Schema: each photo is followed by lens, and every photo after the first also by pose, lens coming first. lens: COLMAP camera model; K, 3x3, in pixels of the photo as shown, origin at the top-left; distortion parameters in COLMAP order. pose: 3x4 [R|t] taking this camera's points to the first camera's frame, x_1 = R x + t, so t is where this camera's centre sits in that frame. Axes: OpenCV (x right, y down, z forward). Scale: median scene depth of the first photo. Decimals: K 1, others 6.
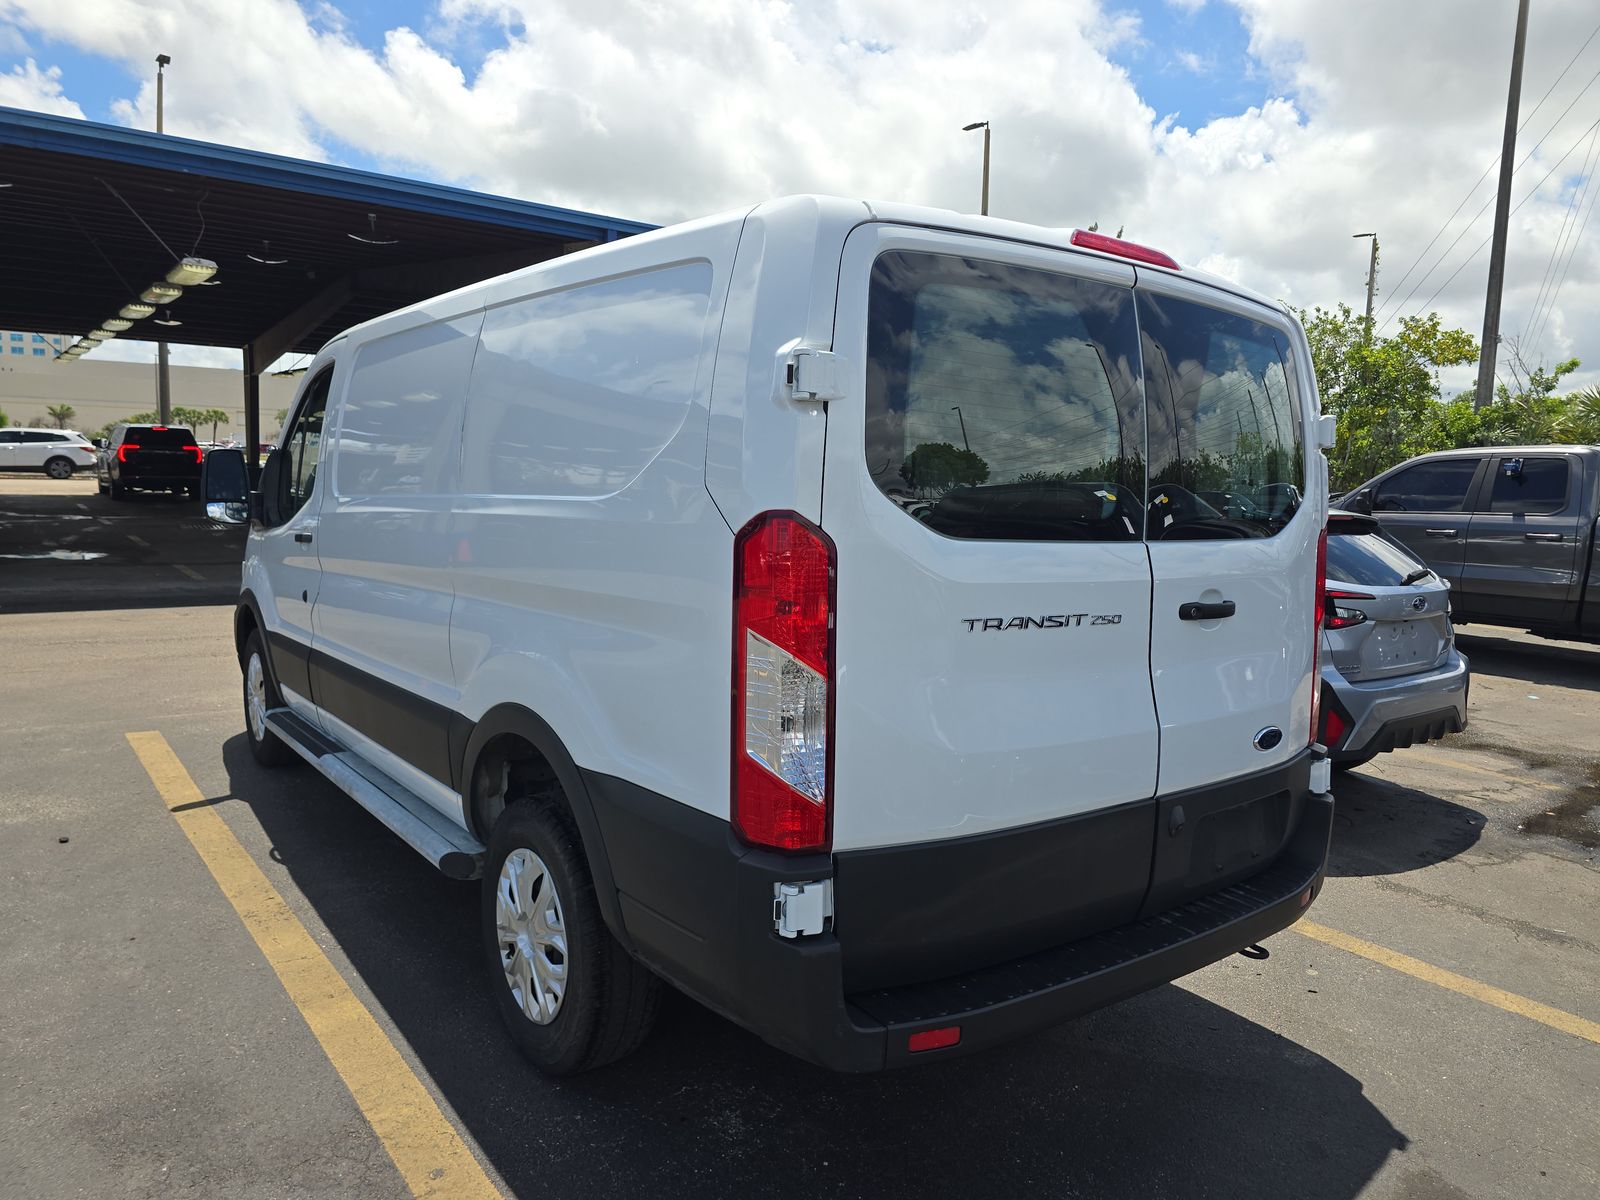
lens RADIAL K [[1062.5, 0, 800.0], [0, 1062.5, 600.0], [0, 0, 1]] dist [0.059219, -0.055531]
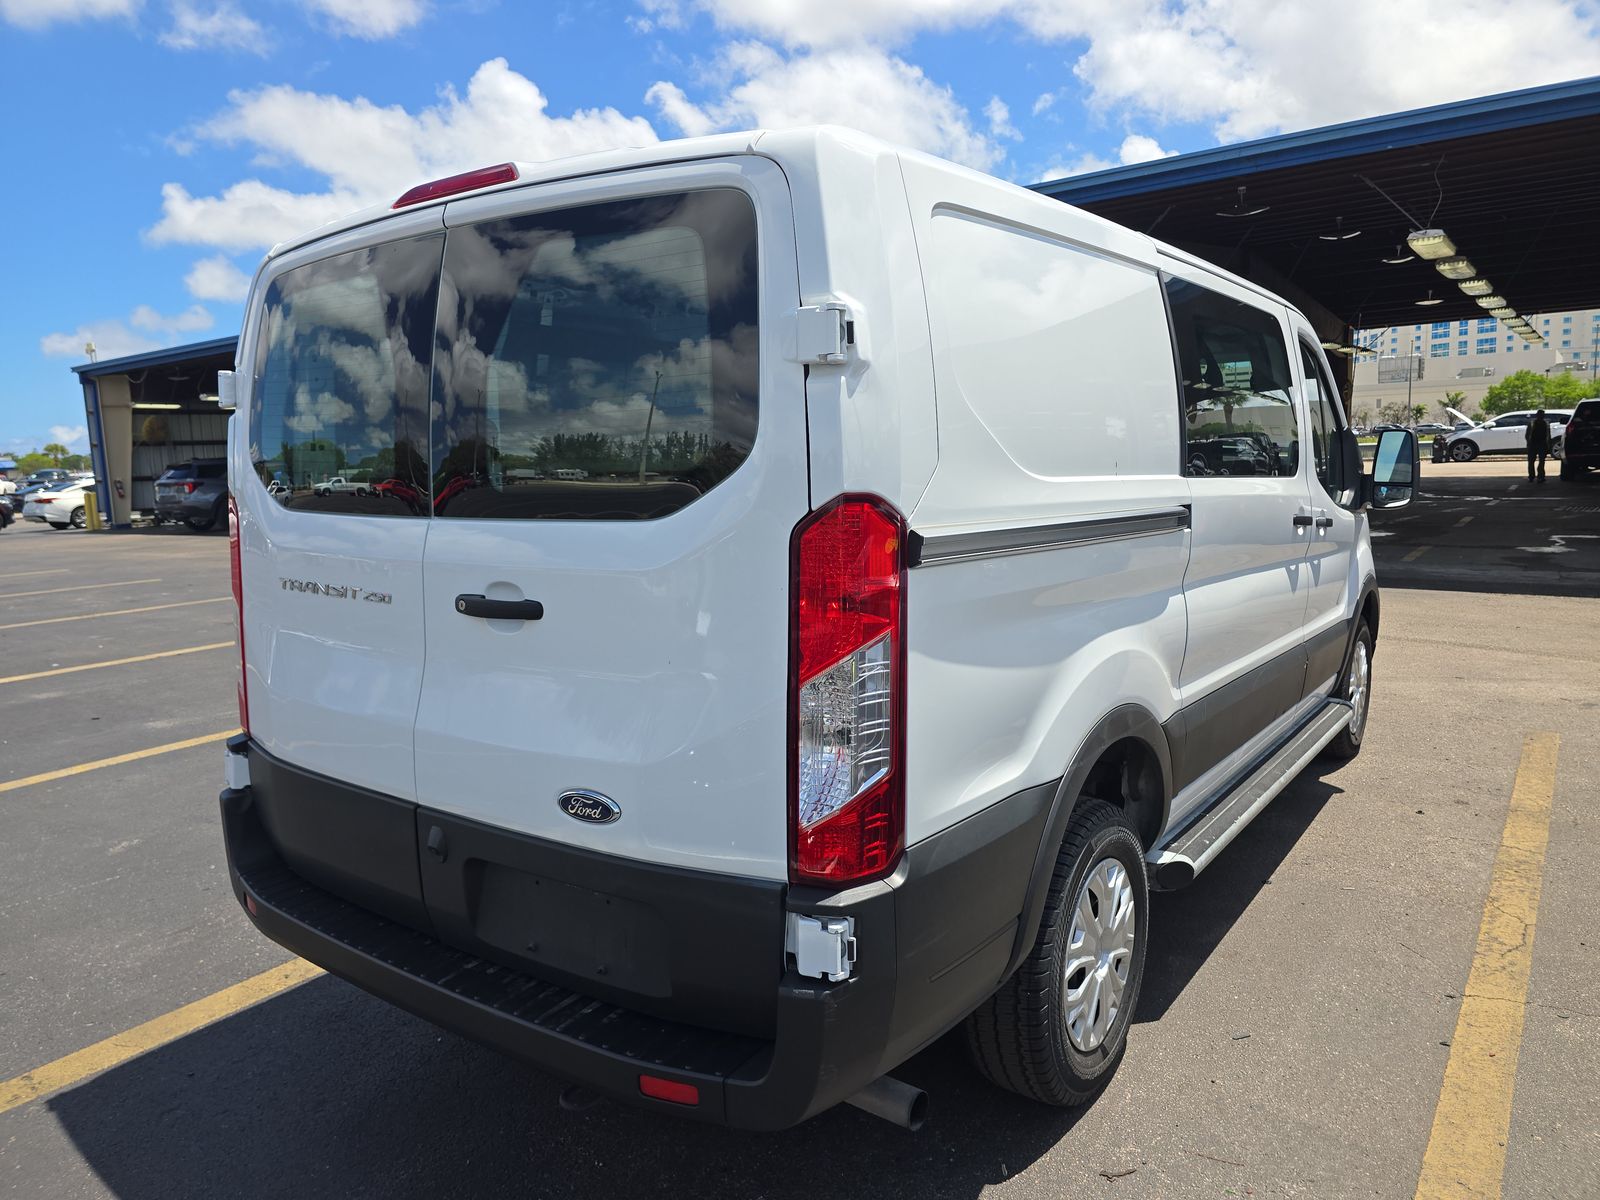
lens RADIAL K [[1080.5, 0, 800.0], [0, 1080.5, 600.0], [0, 0, 1]] dist [0.007040, -0.000043]
pose [[0.303335, 0.088624, -0.948754, 1.193404], [-0.073101, 0.994896, 0.069562, -0.067304], [0.950076, 0.048255, 0.308266, 0.957908]]
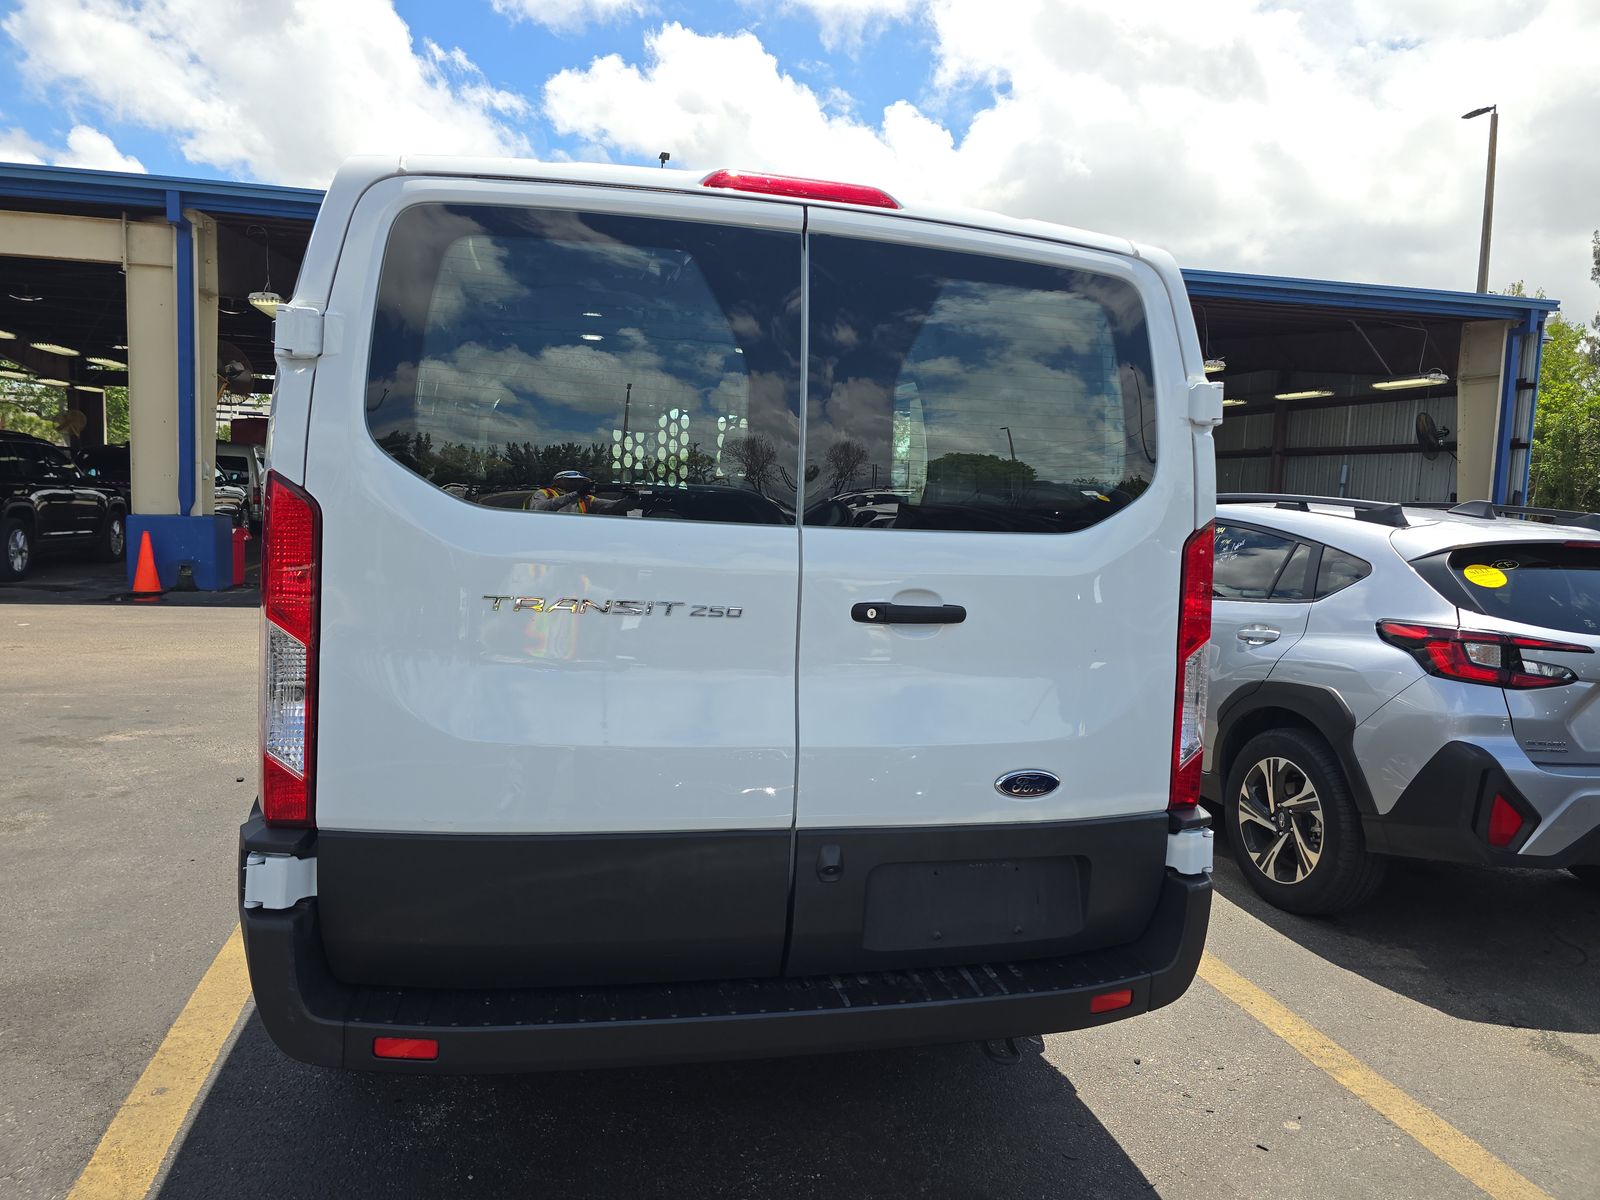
lens RADIAL K [[1062.2, 0, 800.0], [0, 1062.2, 600.0], [0, 0, 1]] dist [0.071099, -0.067717]
pose [[0.916408, 0.042905, -0.397939, 0.622943], [-0.057649, 0.998020, -0.025156, 0.023950], [0.396072, 0.045994, 0.917067, 0.212161]]
